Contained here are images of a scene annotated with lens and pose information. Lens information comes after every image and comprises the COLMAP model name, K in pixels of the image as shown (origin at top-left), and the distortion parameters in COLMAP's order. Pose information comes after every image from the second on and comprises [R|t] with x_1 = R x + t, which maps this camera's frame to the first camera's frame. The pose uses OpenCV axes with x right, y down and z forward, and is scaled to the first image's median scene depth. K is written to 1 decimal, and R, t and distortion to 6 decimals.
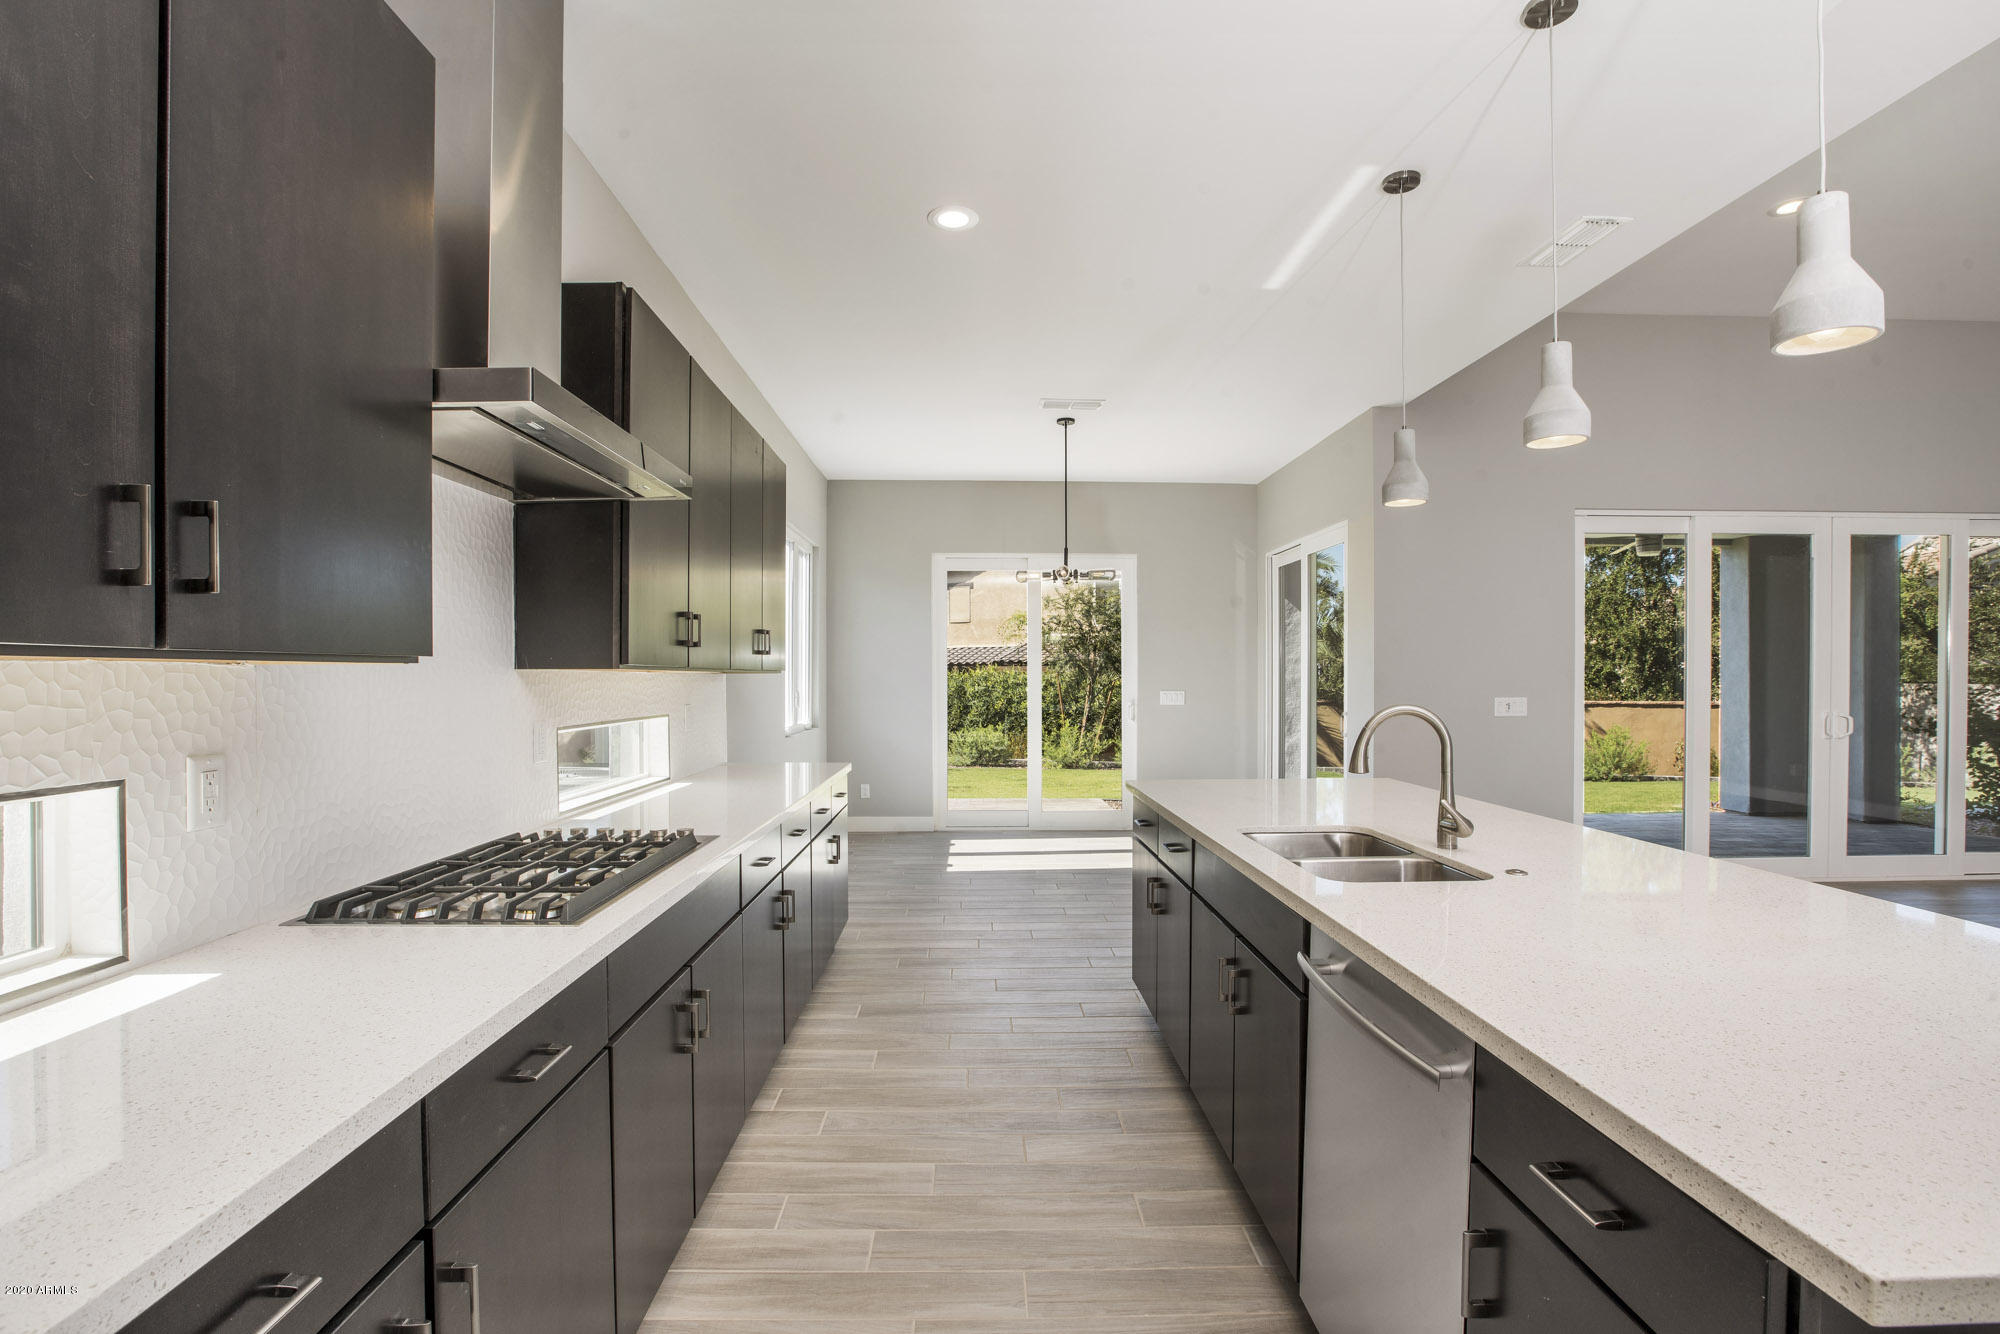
lens RADIAL K [[909.5, 0, 994.4], [0, 909.5, 673.5], [0, 0, 1]] dist [-0.039499, 0.006720]
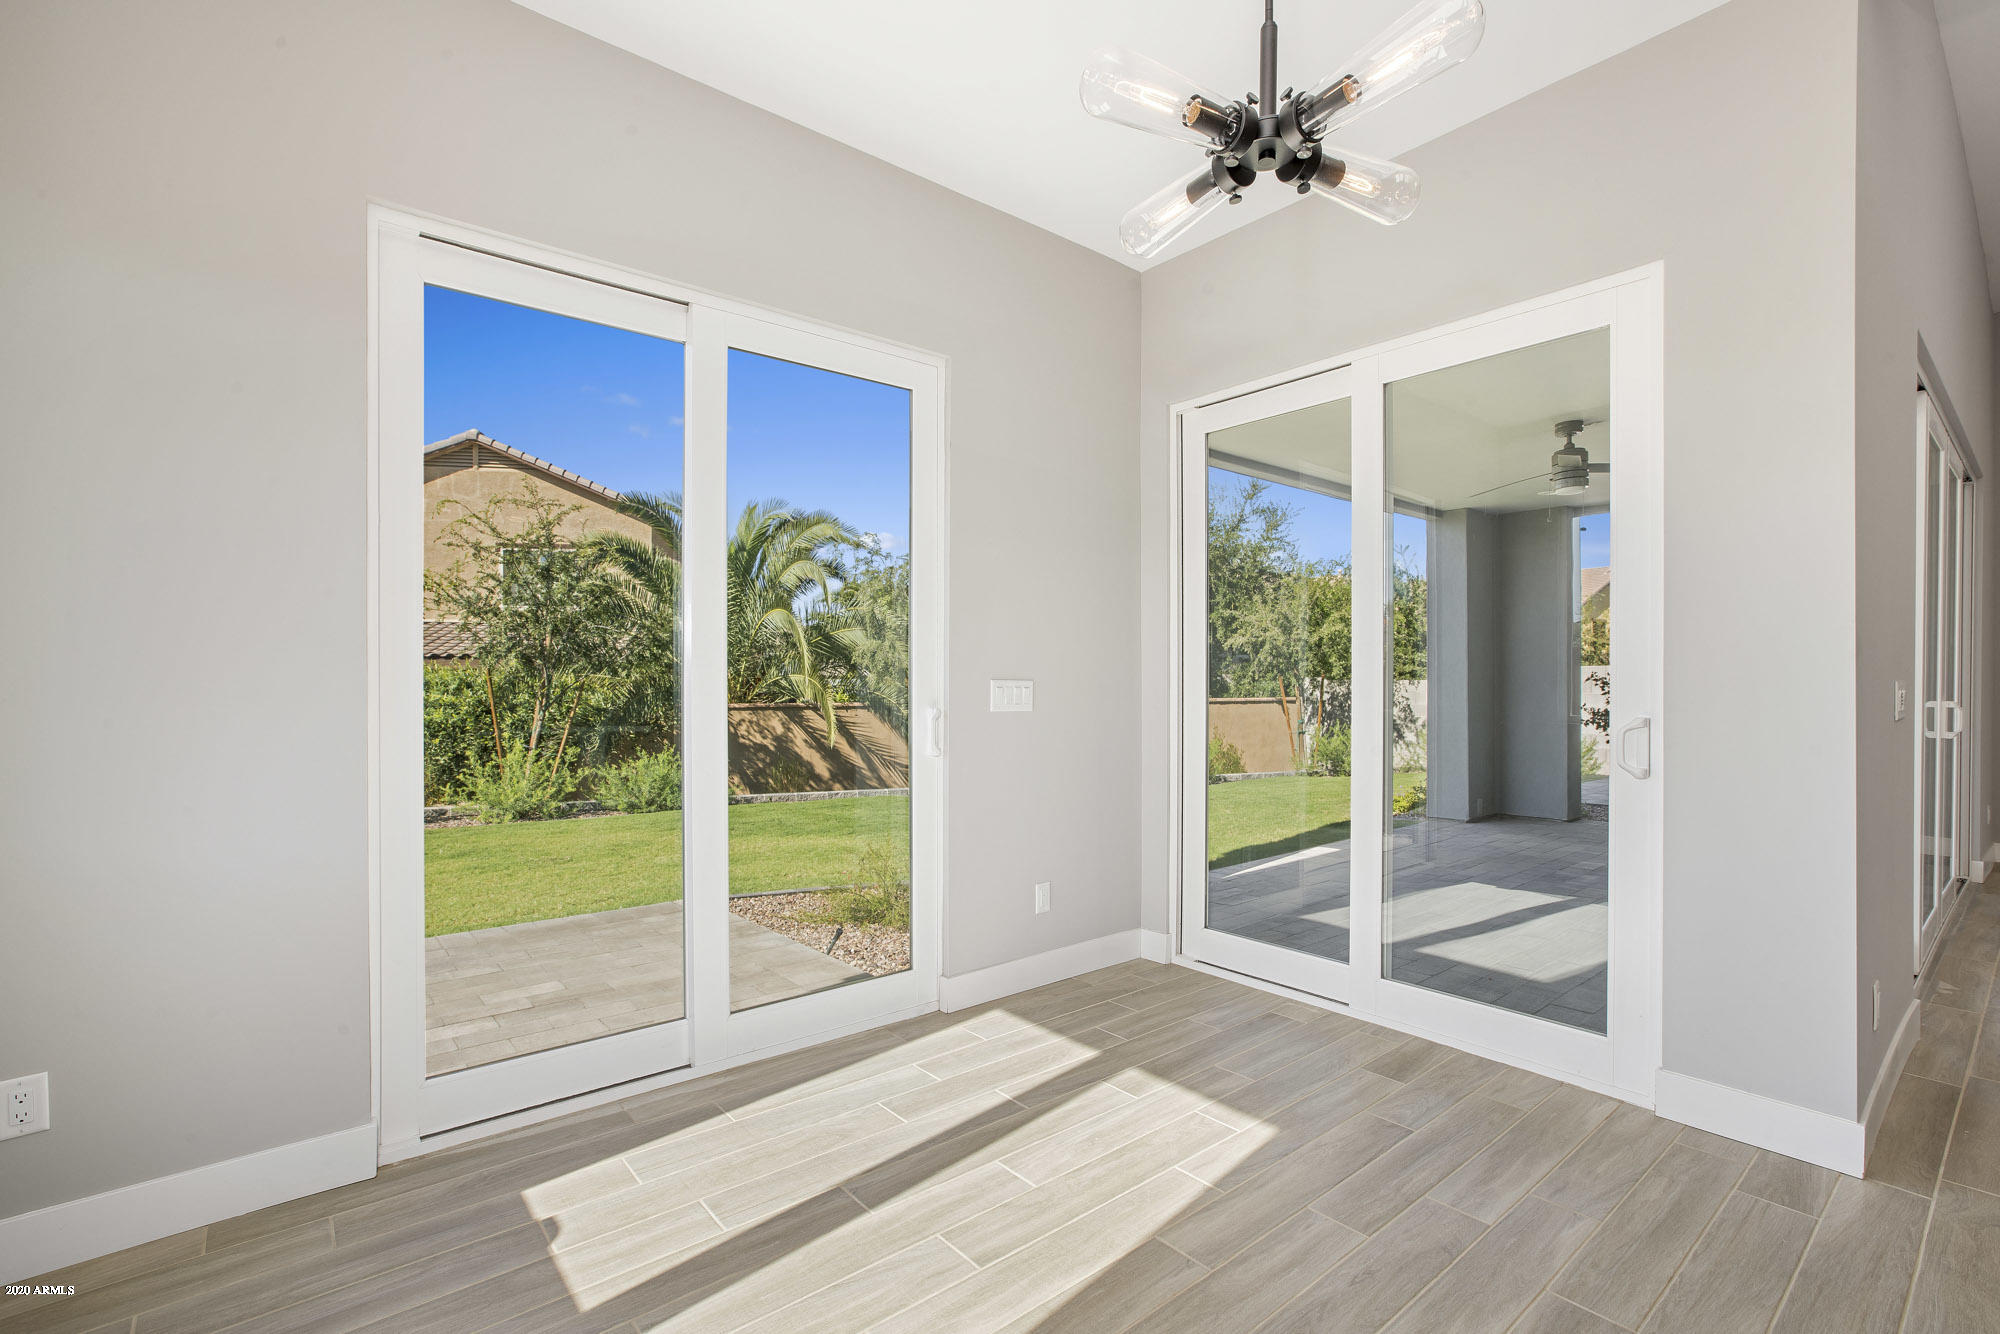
lens RADIAL K [[909.5, 0, 1002.6], [0, 909.5, 677.0], [0, 0, 1]] dist [-0.039499, 0.006720]
pose [[0.787213, 0.004033, 0.616669, -0.039785], [-0.001947, 0.999990, -0.004054, 0.009449], [-0.616679, 0.001991, 0.787212, 0.318636]]
